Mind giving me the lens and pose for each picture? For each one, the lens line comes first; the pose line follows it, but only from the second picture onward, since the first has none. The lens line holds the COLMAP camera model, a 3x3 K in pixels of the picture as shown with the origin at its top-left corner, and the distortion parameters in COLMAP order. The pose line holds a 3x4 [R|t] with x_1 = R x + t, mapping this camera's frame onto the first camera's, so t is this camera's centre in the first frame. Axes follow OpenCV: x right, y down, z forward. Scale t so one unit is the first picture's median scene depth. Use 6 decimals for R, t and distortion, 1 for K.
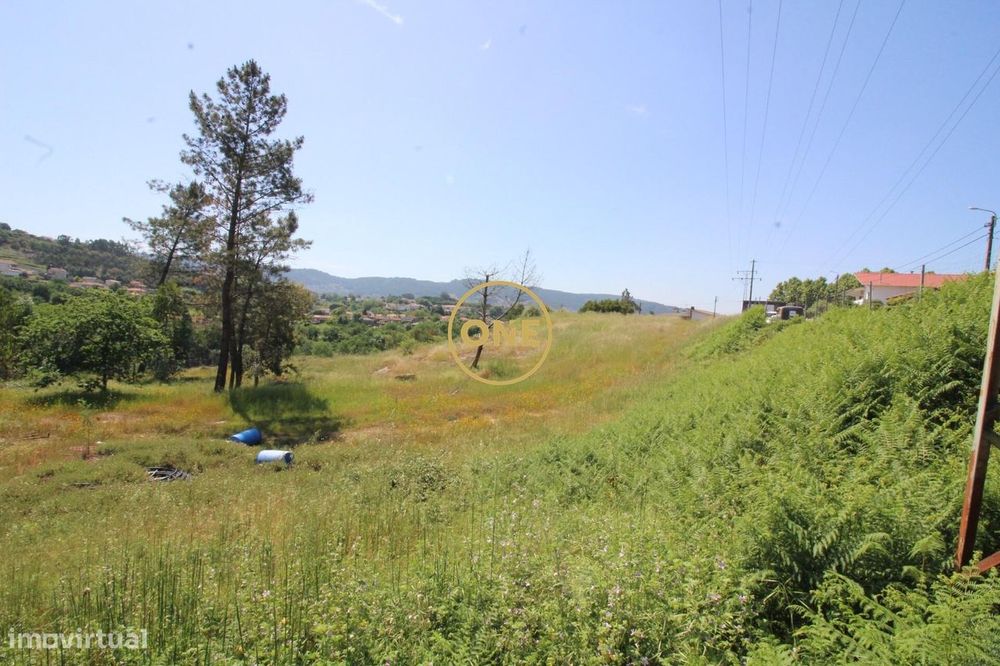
lens RADIAL K [[495.3, 0, 501.9], [0, 495.3, 333.3], [0, 0, 1]] dist [0.001004, -0.013535]
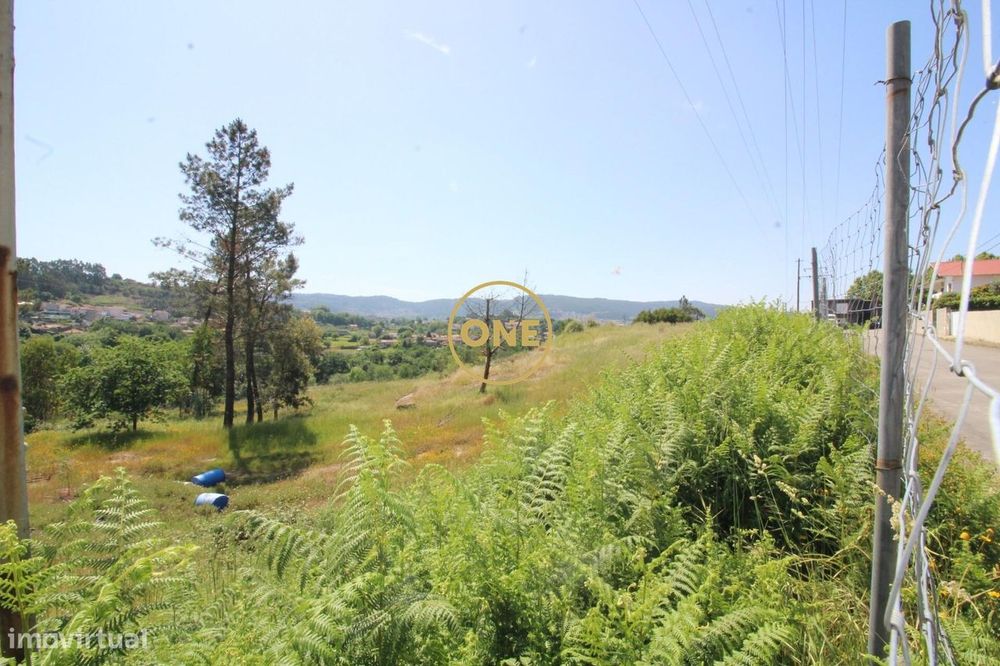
lens RADIAL K [[495.3, 0, 501.9], [0, 495.3, 333.3], [0, 0, 1]] dist [0.001004, -0.013535]
pose [[0.987353, -0.057207, -0.147857, 0.152016], [0.052863, 0.998051, -0.033148, -0.016029], [0.149465, 0.024912, 0.988453, 0.025614]]
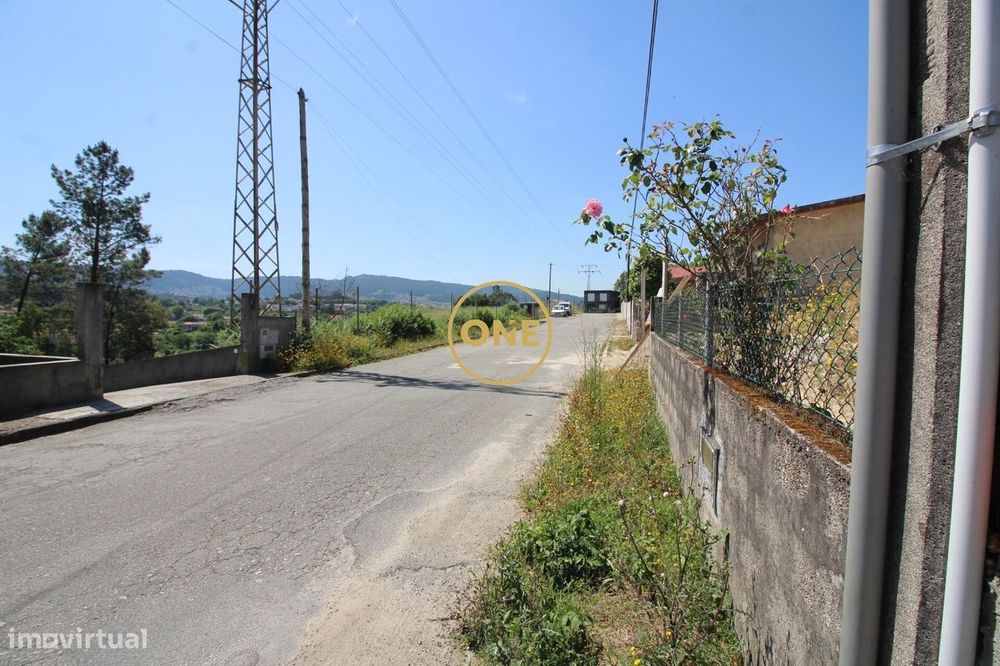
lens RADIAL K [[530.3, 0, 529.1], [0, 530.3, 333.1], [0, 0, 1]] dist [-0.011923, -0.001483]
pose [[0.976836, -0.059483, 0.205558, 0.239709], [0.056853, 0.998208, 0.018681, 0.007225], [-0.206300, -0.006562, 0.978467, -0.506769]]
